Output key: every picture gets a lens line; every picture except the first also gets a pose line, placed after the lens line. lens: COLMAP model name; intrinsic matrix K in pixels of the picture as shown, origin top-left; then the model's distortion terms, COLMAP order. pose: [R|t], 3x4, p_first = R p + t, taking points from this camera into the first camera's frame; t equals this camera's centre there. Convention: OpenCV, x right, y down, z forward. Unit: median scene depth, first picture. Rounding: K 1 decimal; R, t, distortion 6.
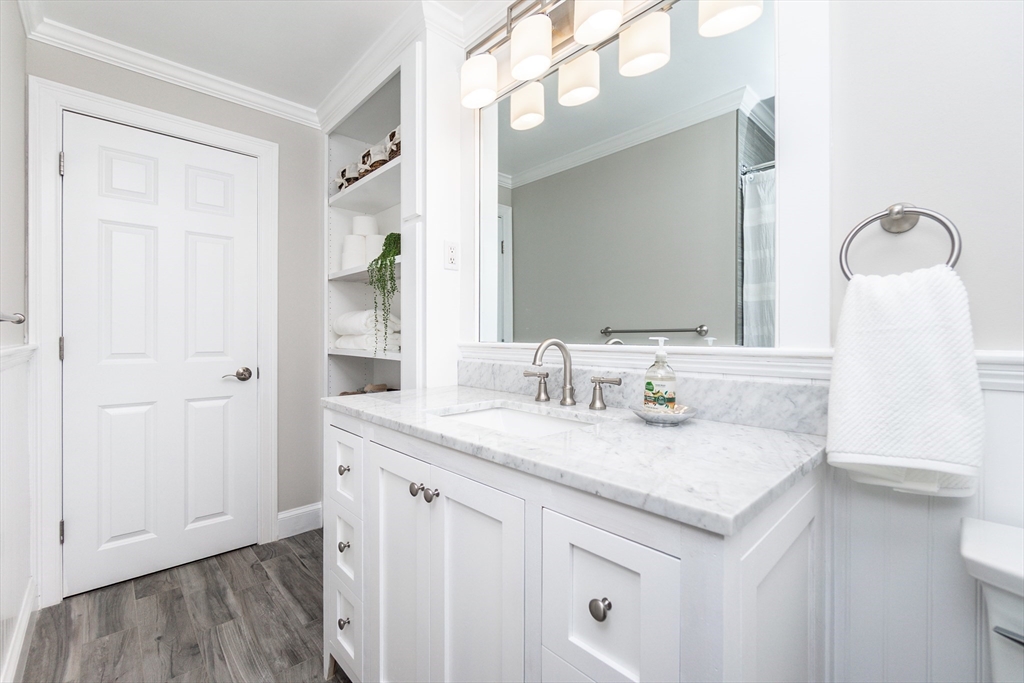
lens RADIAL K [[446.5, 0, 510.8], [0, 446.5, 338.8], [0, 0, 1]] dist [-0.002120, 0.000163]
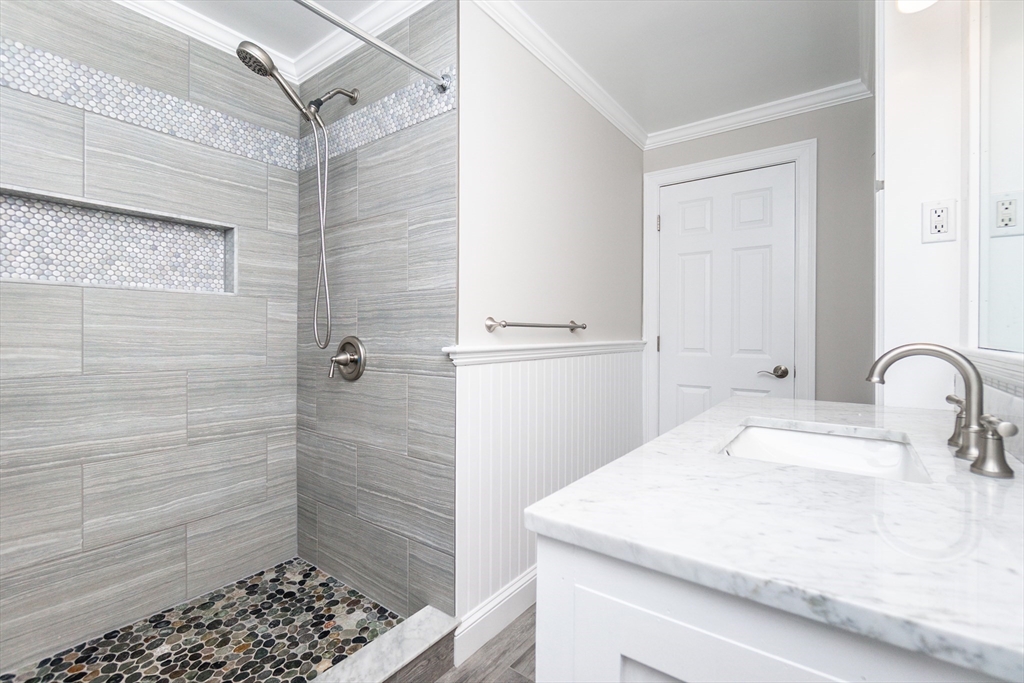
lens RADIAL K [[446.5, 0, 513.1], [0, 446.5, 337.9], [0, 0, 1]] dist [-0.002120, 0.000163]
pose [[0.176829, 0.009242, -0.984198, 0.492914], [-0.013623, 0.999883, 0.006941, -0.000799], [0.984147, 0.012181, 0.176935, 0.285252]]
